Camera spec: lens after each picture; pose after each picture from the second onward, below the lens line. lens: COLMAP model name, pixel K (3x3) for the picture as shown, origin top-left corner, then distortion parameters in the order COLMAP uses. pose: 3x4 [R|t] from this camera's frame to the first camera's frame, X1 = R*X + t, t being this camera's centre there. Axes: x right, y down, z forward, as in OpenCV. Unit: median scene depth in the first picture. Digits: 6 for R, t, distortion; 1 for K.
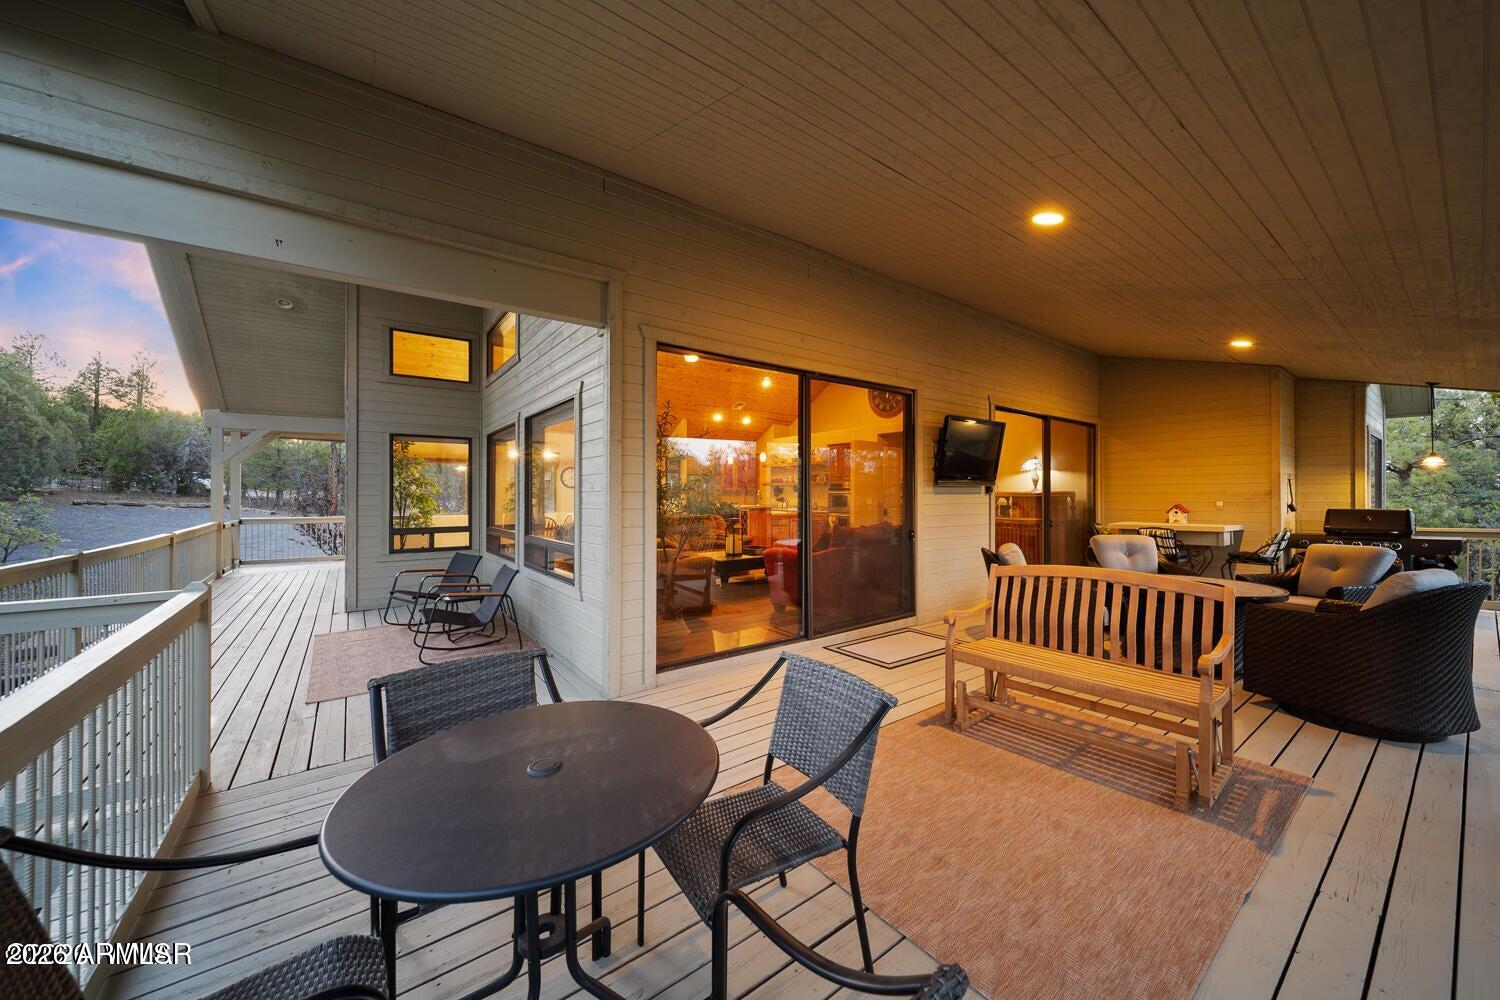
lens RADIAL K [[538.8, 0, 746.0], [0, 538.8, 496.9], [0, 0, 1]] dist [0.006643, -0.000972]
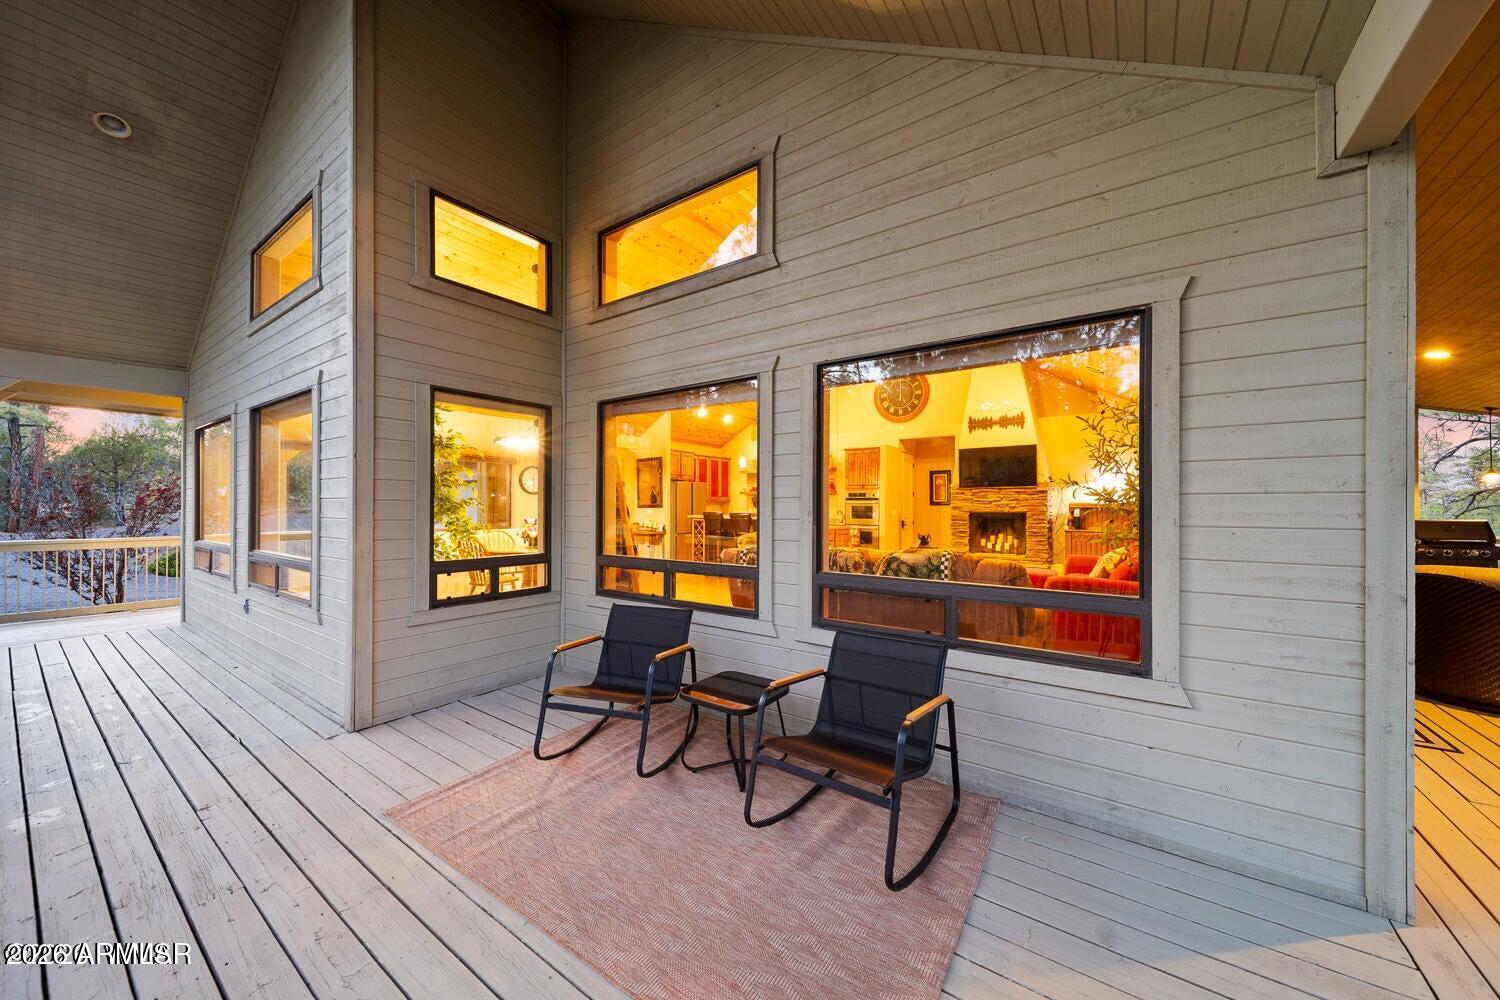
lens RADIAL K [[538.8, 0, 751.0], [0, 538.8, 504.7], [0, 0, 1]] dist [0.006643, -0.000972]
pose [[0.951241, 0.005269, 0.308405, -0.481906], [-0.002871, 0.999962, -0.008228, 0.004801], [-0.308437, 0.006941, 0.951220, 0.362449]]
